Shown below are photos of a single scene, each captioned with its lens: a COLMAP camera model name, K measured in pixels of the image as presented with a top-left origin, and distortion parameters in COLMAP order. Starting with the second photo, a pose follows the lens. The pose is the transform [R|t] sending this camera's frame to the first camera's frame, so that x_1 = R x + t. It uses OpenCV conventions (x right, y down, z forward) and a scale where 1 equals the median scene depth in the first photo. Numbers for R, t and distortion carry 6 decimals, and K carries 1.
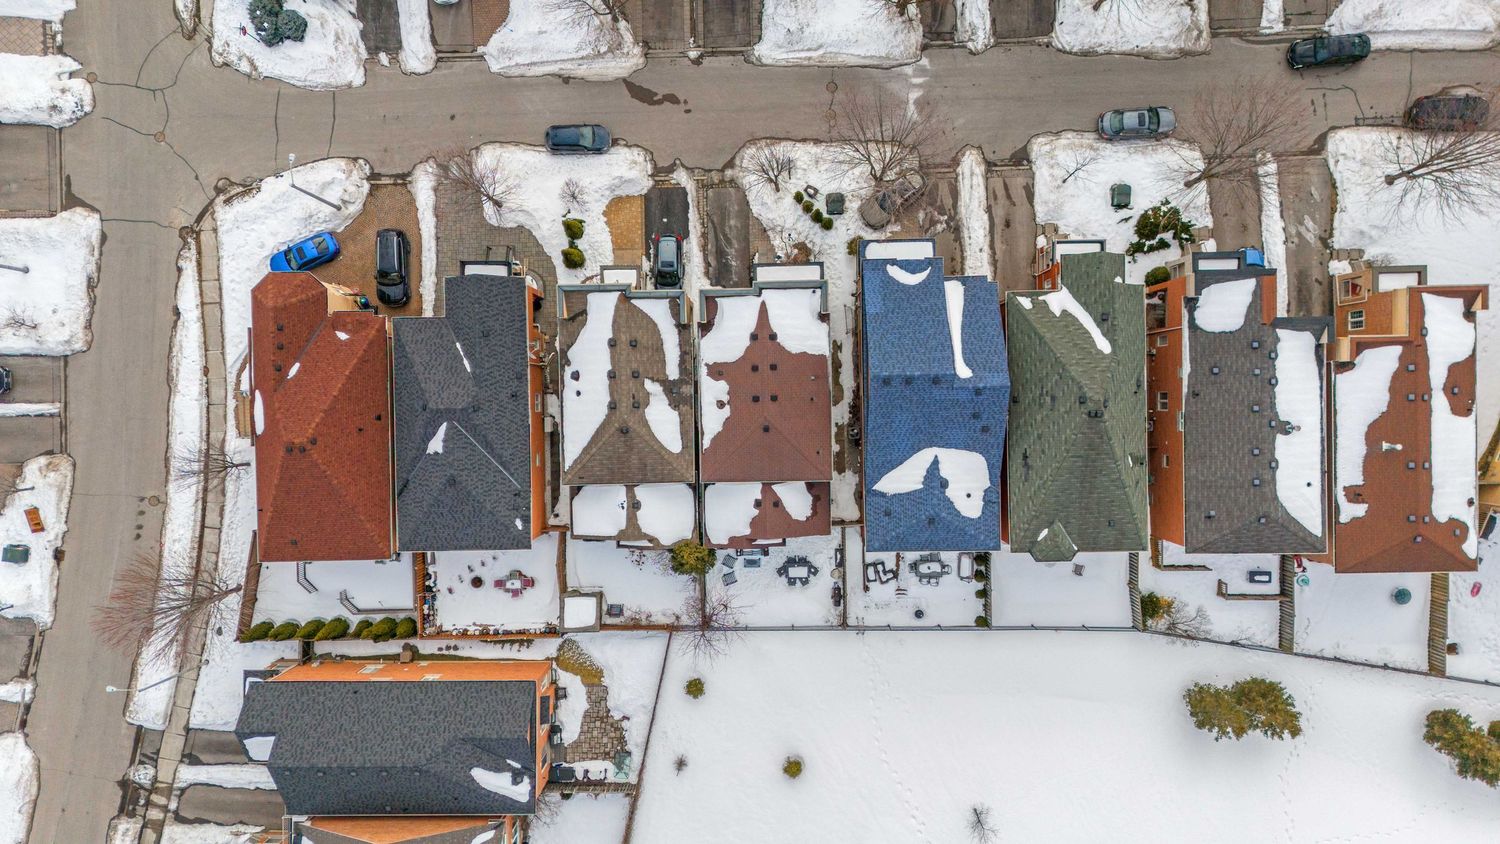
lens RADIAL K [[1070.2, 0, 750.3], [0, 1070.2, 419.0], [0, 0, 1]] dist [0.140644, -0.251013]
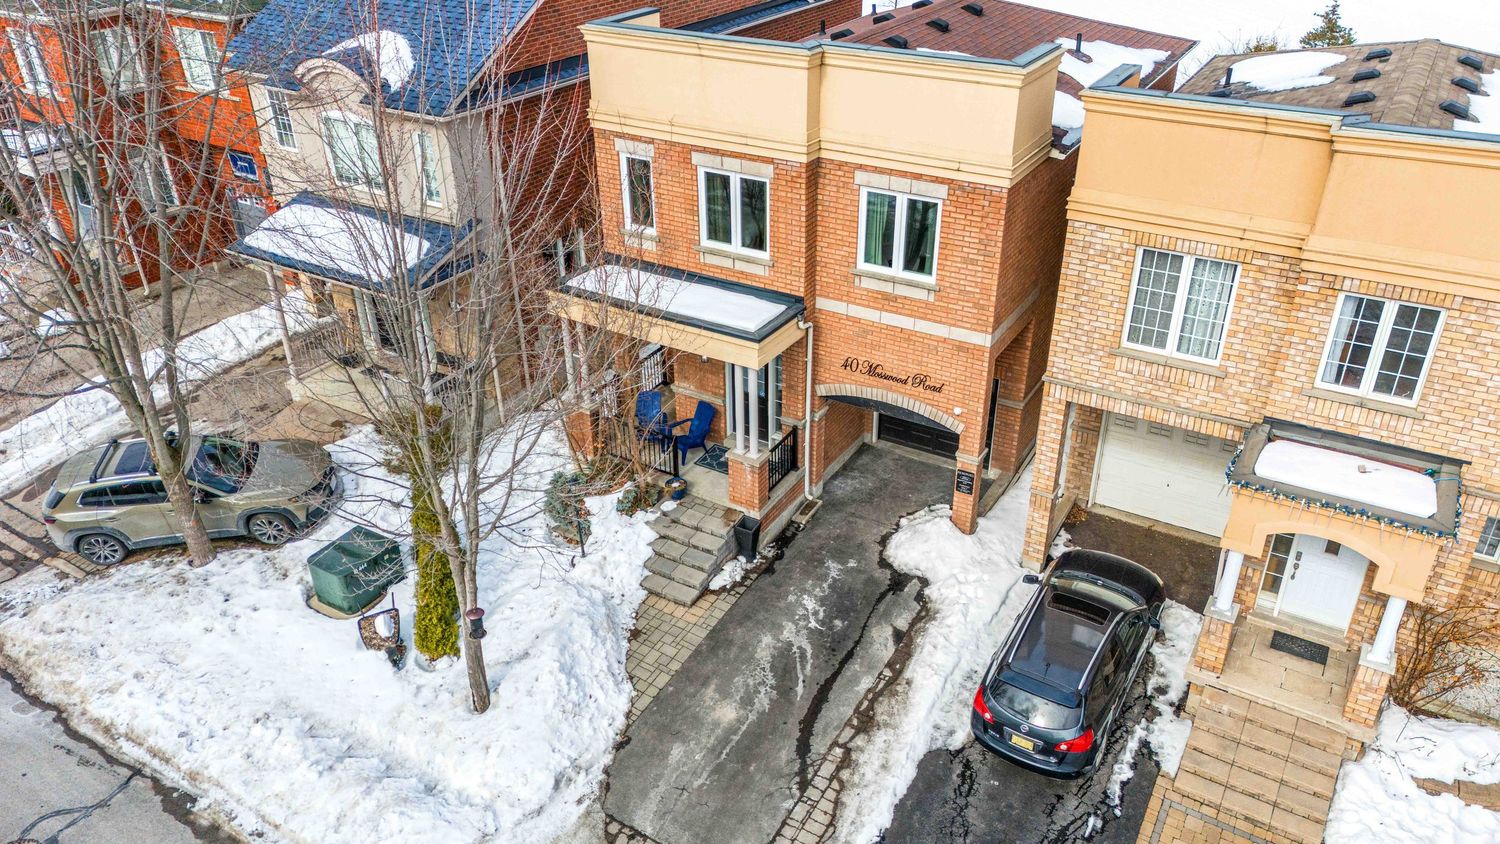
lens RADIAL K [[1090.6, 0, 750.0], [0, 1090.6, 422.0], [0, 0, 1]] dist [0.049969, -0.026376]
pose [[-0.848571, -0.253085, 0.464624, -0.115110], [0.528597, -0.443136, 0.724028, -0.327501], [0.022651, 0.859987, 0.509812, 0.847180]]
